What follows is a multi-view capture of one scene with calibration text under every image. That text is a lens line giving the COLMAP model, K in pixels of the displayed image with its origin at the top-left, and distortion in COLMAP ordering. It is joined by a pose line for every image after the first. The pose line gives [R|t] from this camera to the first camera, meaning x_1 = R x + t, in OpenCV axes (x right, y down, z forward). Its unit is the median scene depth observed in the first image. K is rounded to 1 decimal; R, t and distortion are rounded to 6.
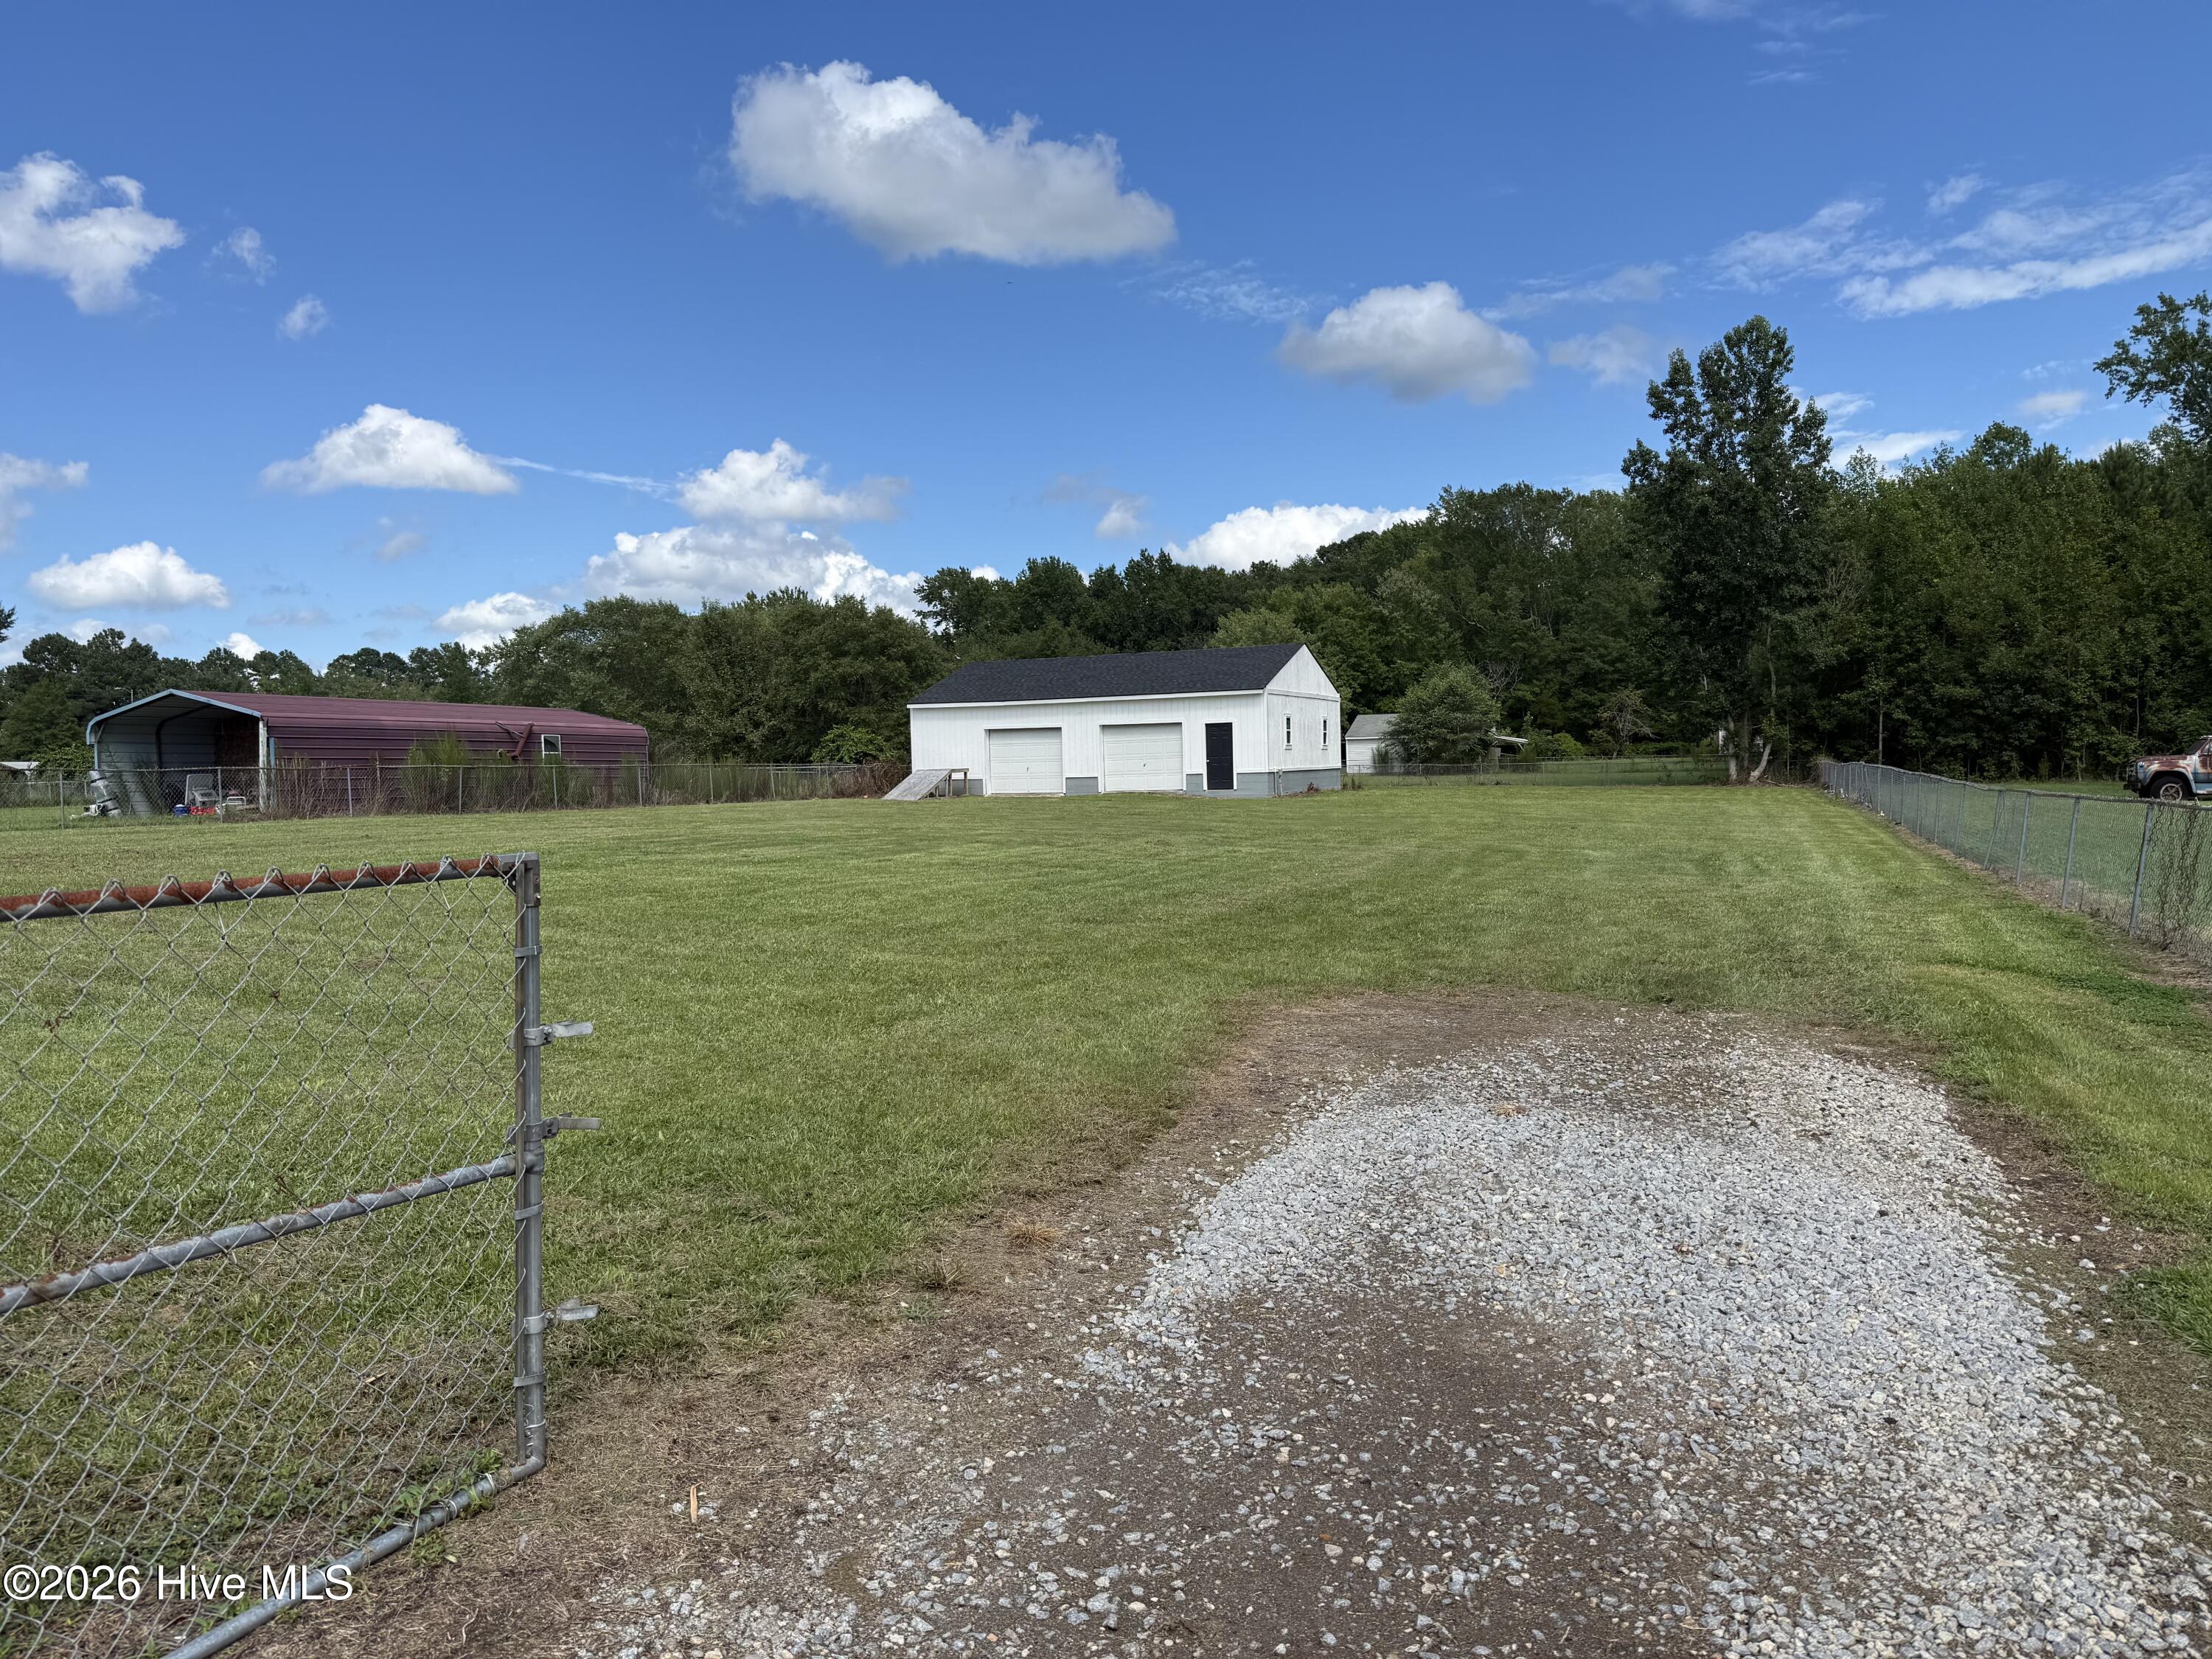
lens RADIAL K [[1576.8, 0, 1104.6], [0, 1576.8, 841.0], [0, 0, 1]] dist [0.018004, -0.021556]
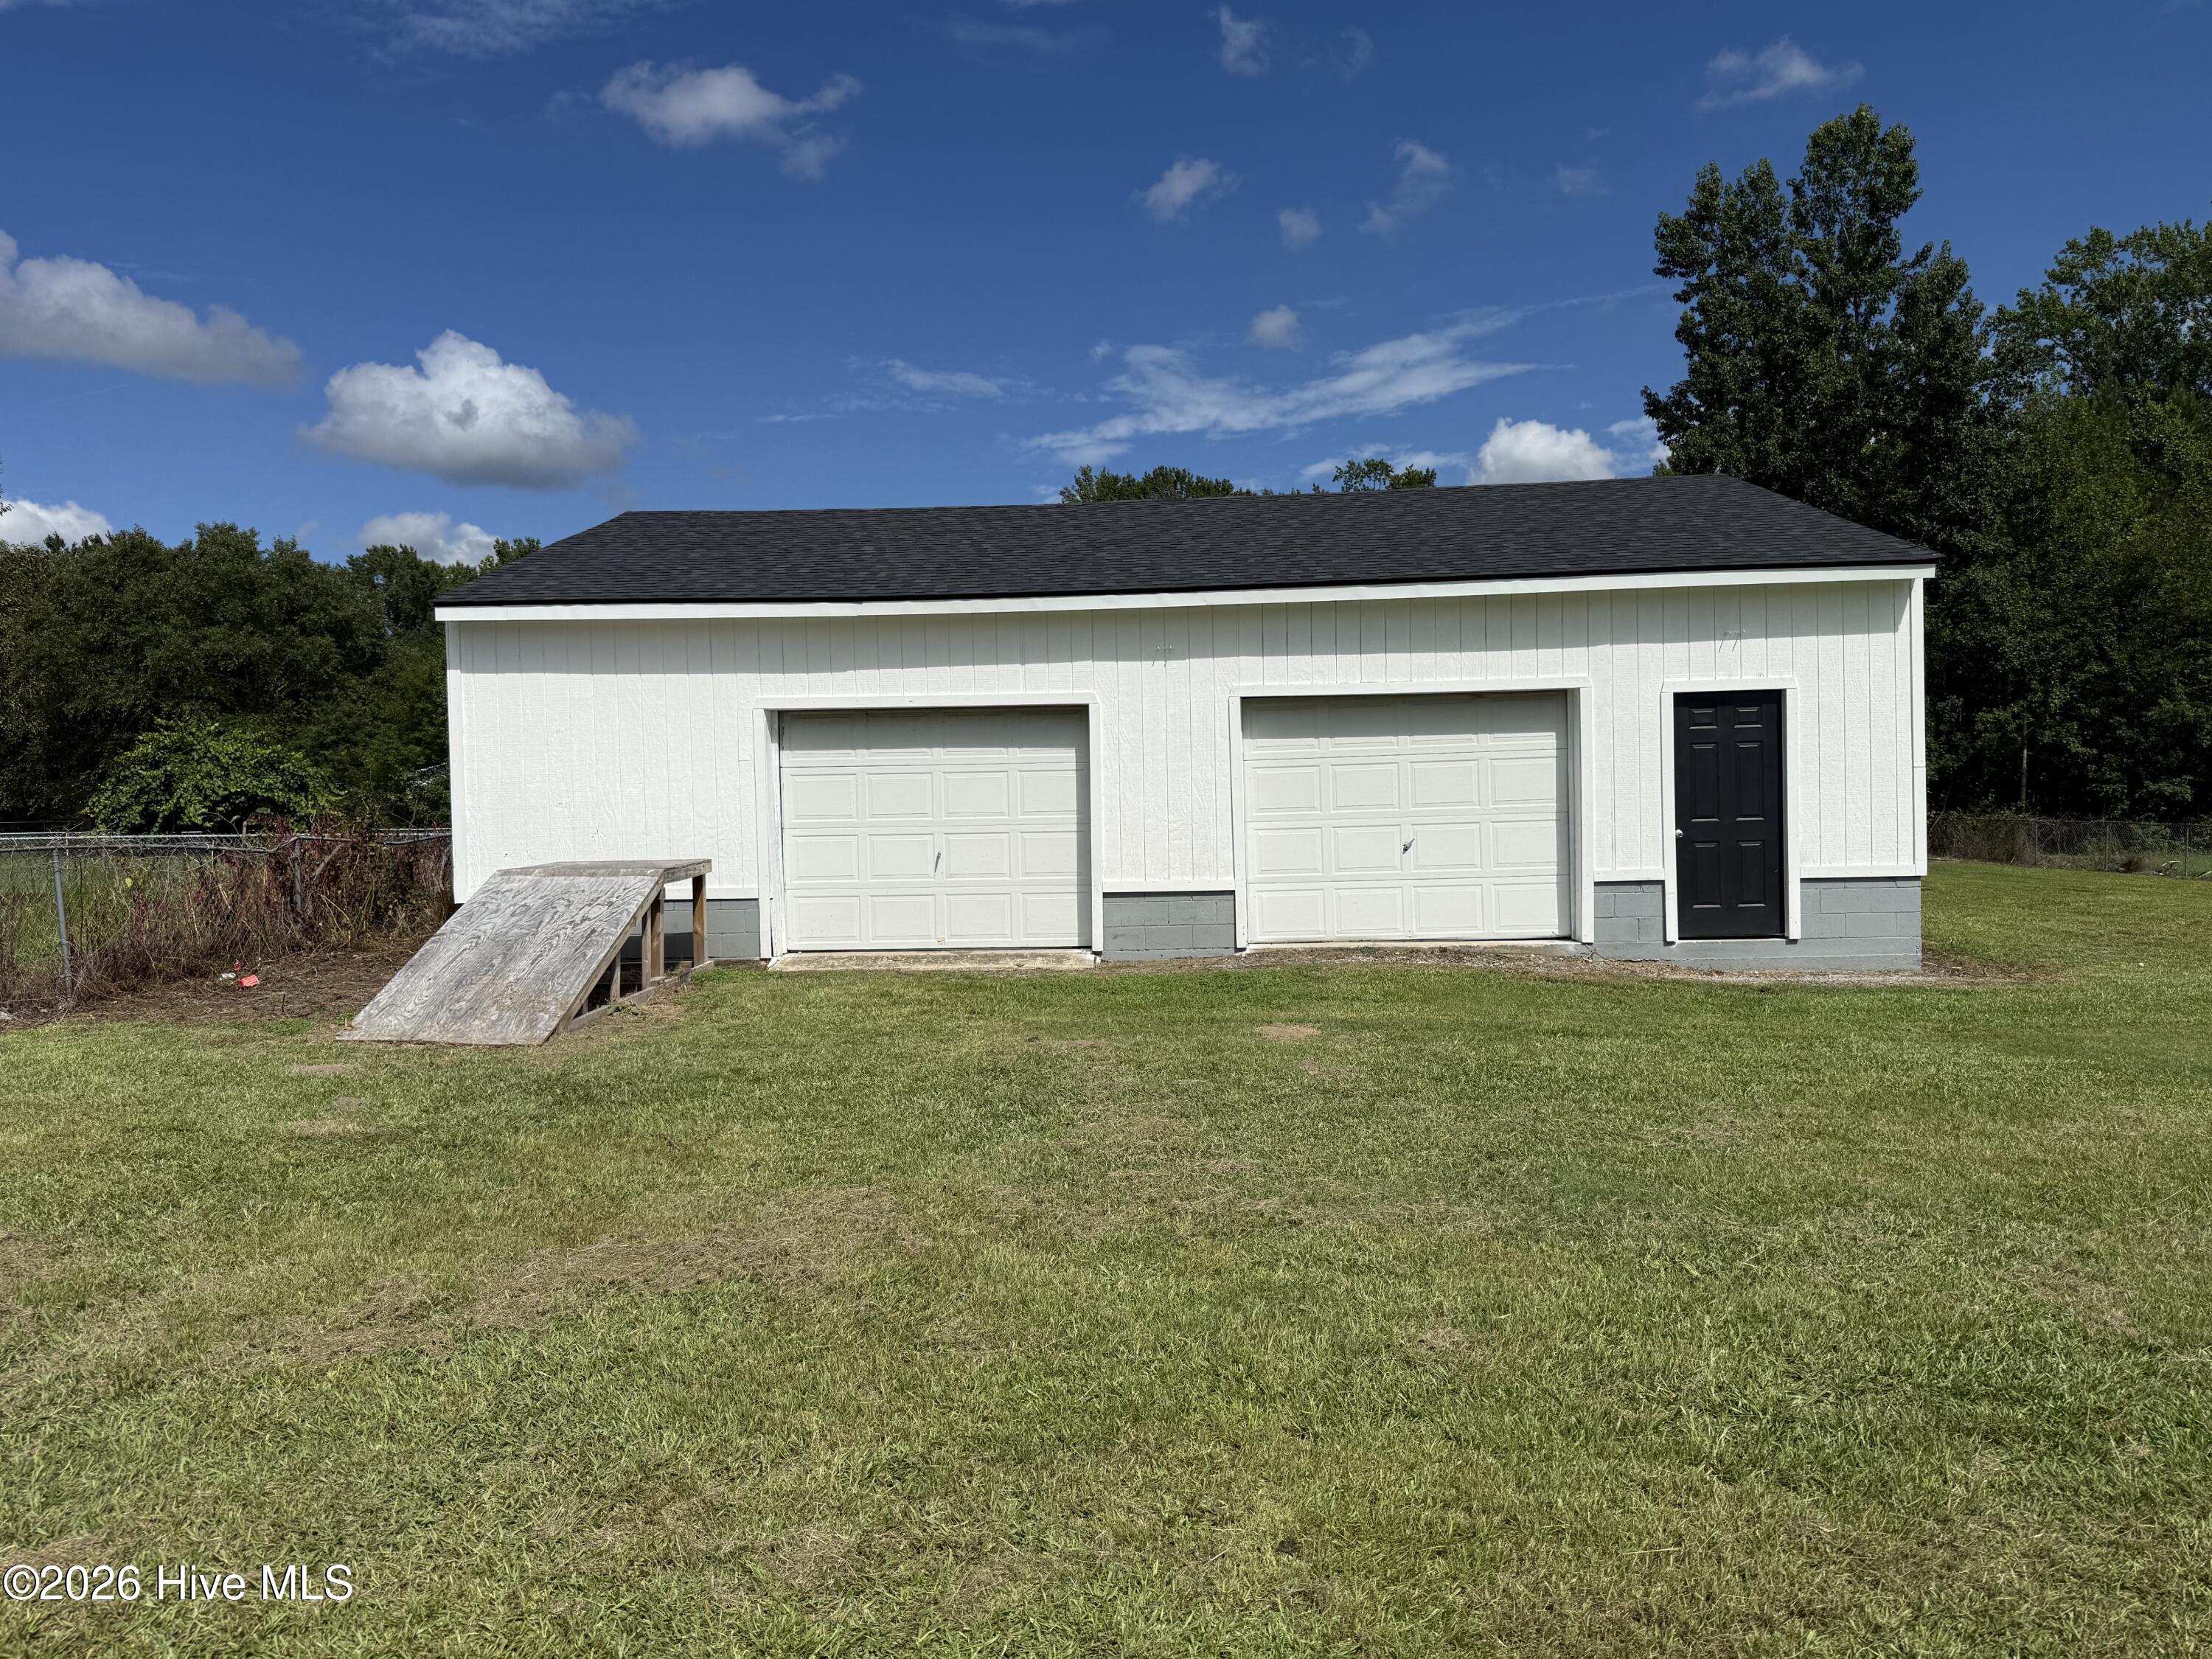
lens RADIAL K [[1576.8, 0, 1109.4], [0, 1576.8, 844.7], [0, 0, 1]] dist [0.018004, -0.021556]
pose [[0.942048, -0.008357, 0.335373, -0.084010], [0.016292, 0.999650, -0.020855, -0.032402], [-0.335082, 0.025110, 0.941854, 0.562568]]
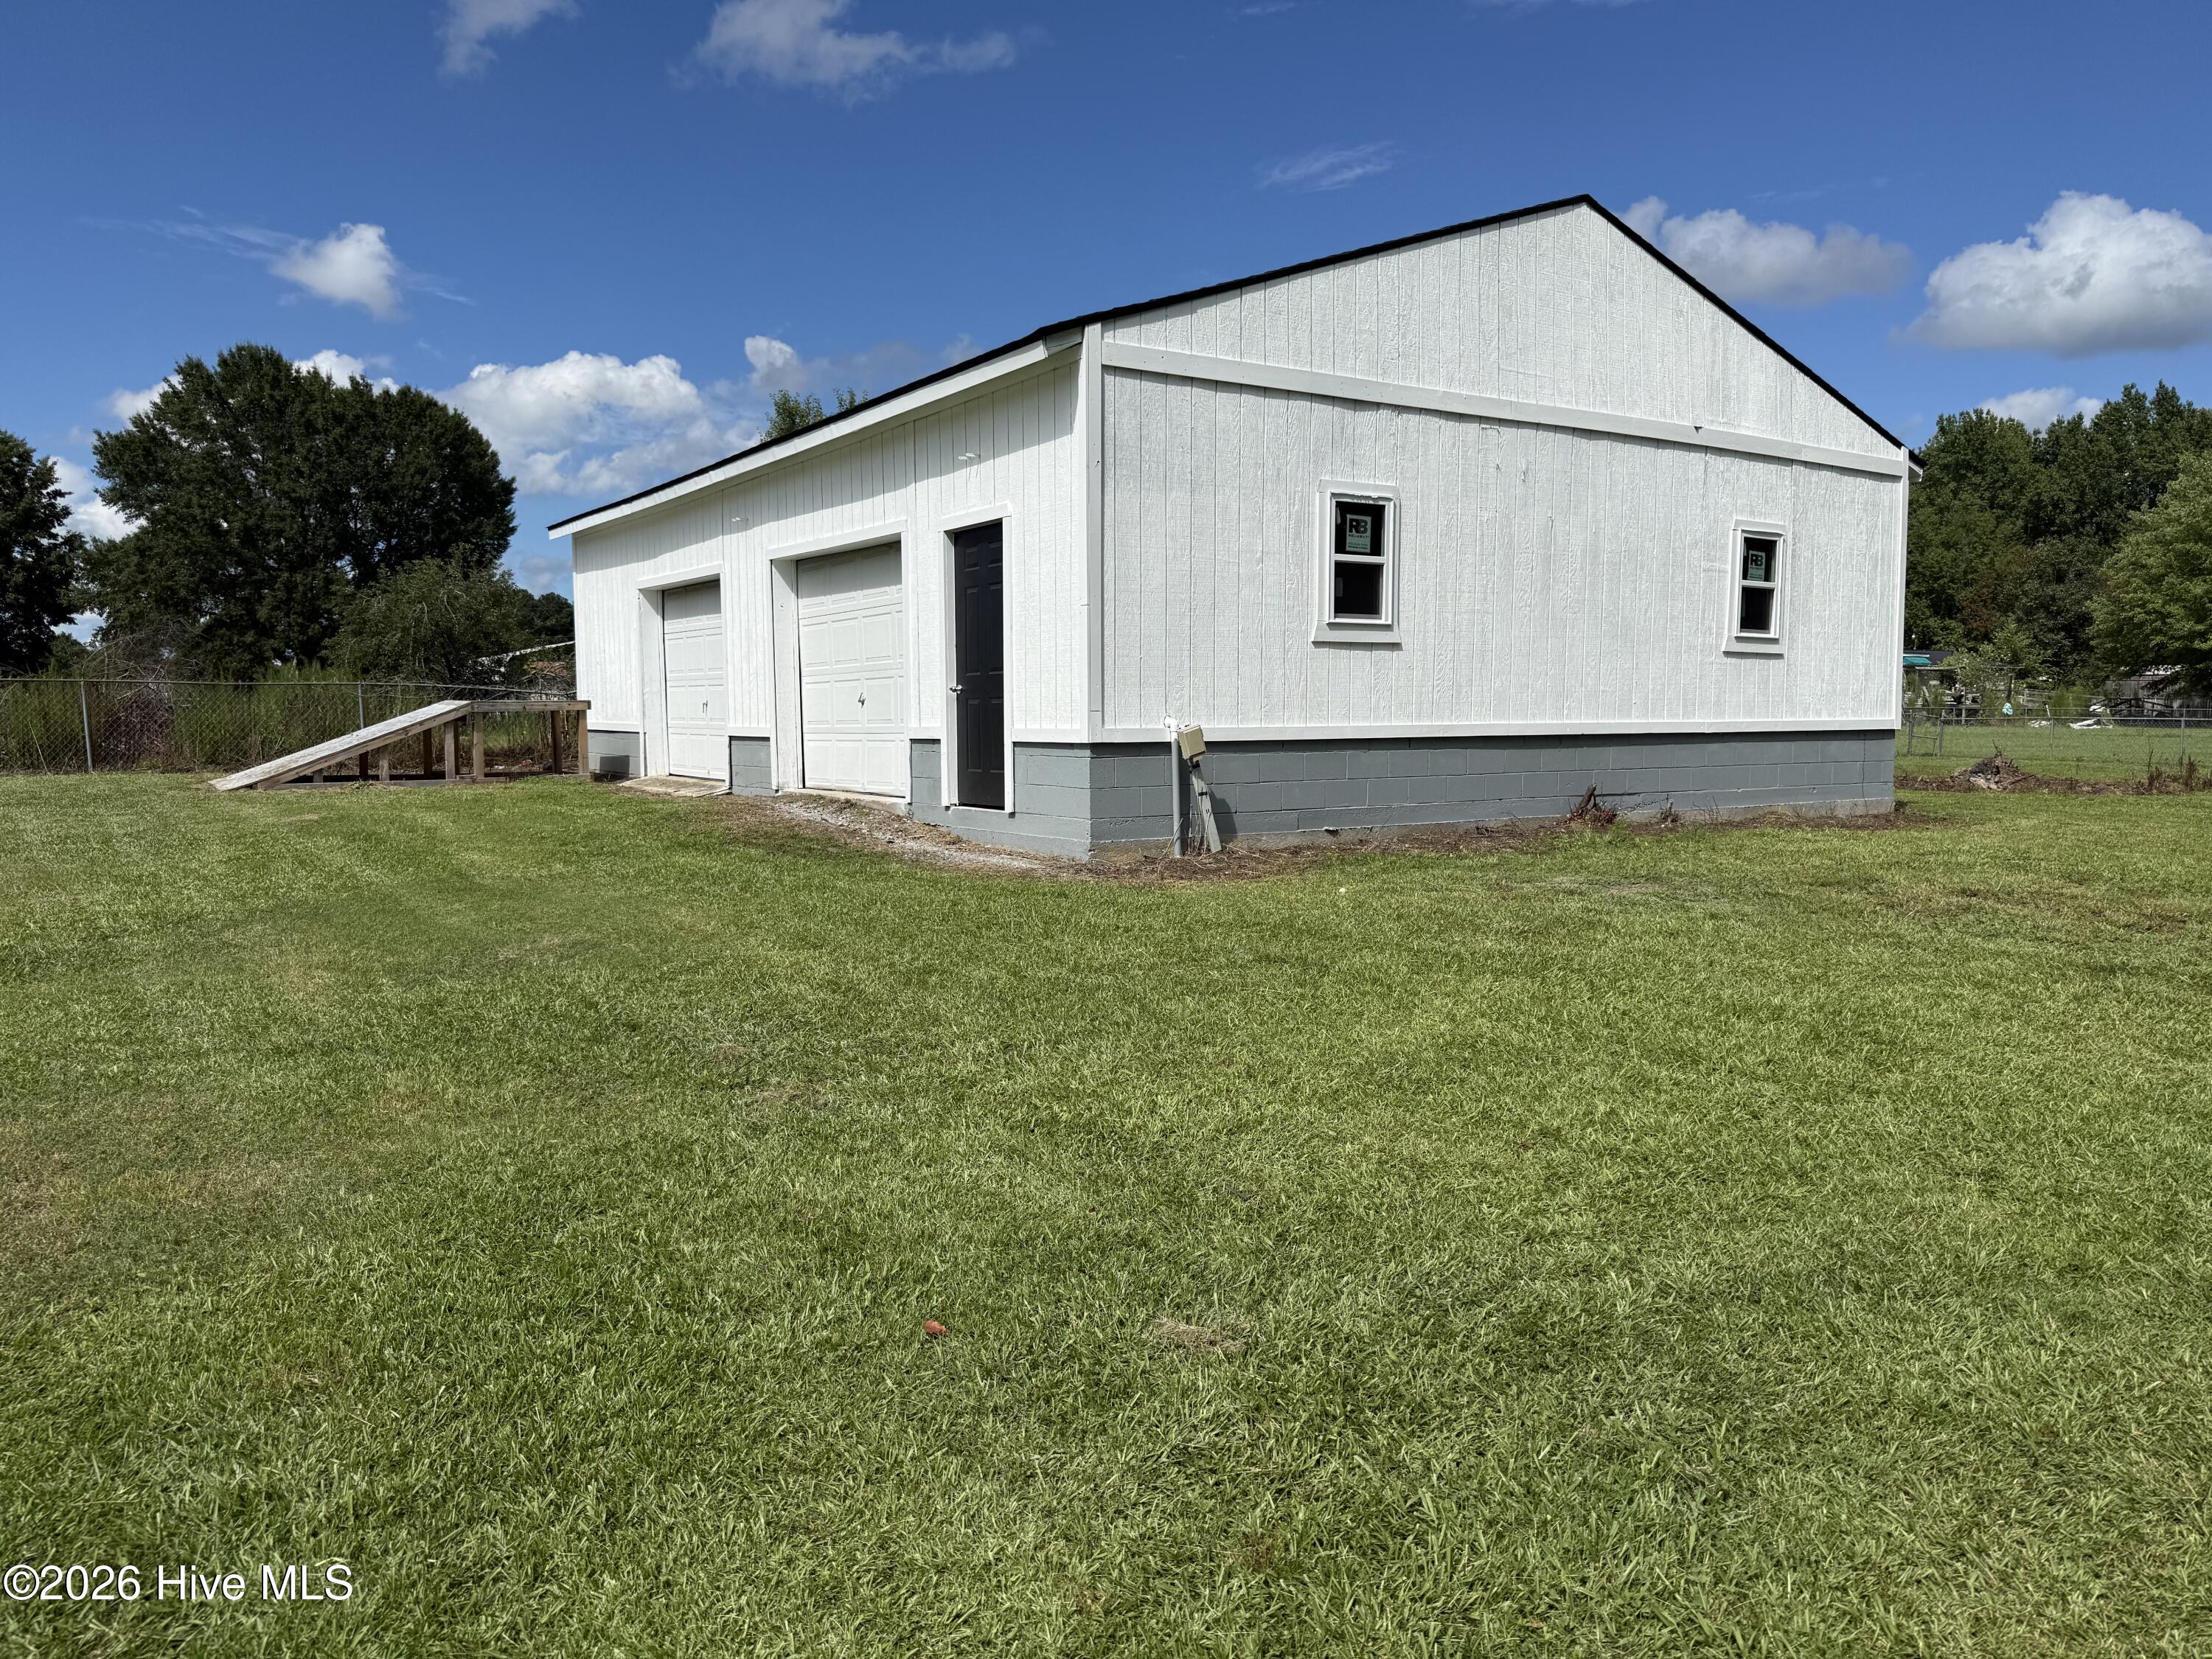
lens RADIAL K [[1576.8, 0, 1115.3], [0, 1576.8, 821.3], [0, 0, 1]] dist [0.018004, -0.021556]
pose [[0.823892, 0.057597, -0.563813, 0.159865], [-0.043124, 0.998309, 0.038967, -0.029480], [0.565104, -0.007791, 0.824983, 0.589044]]
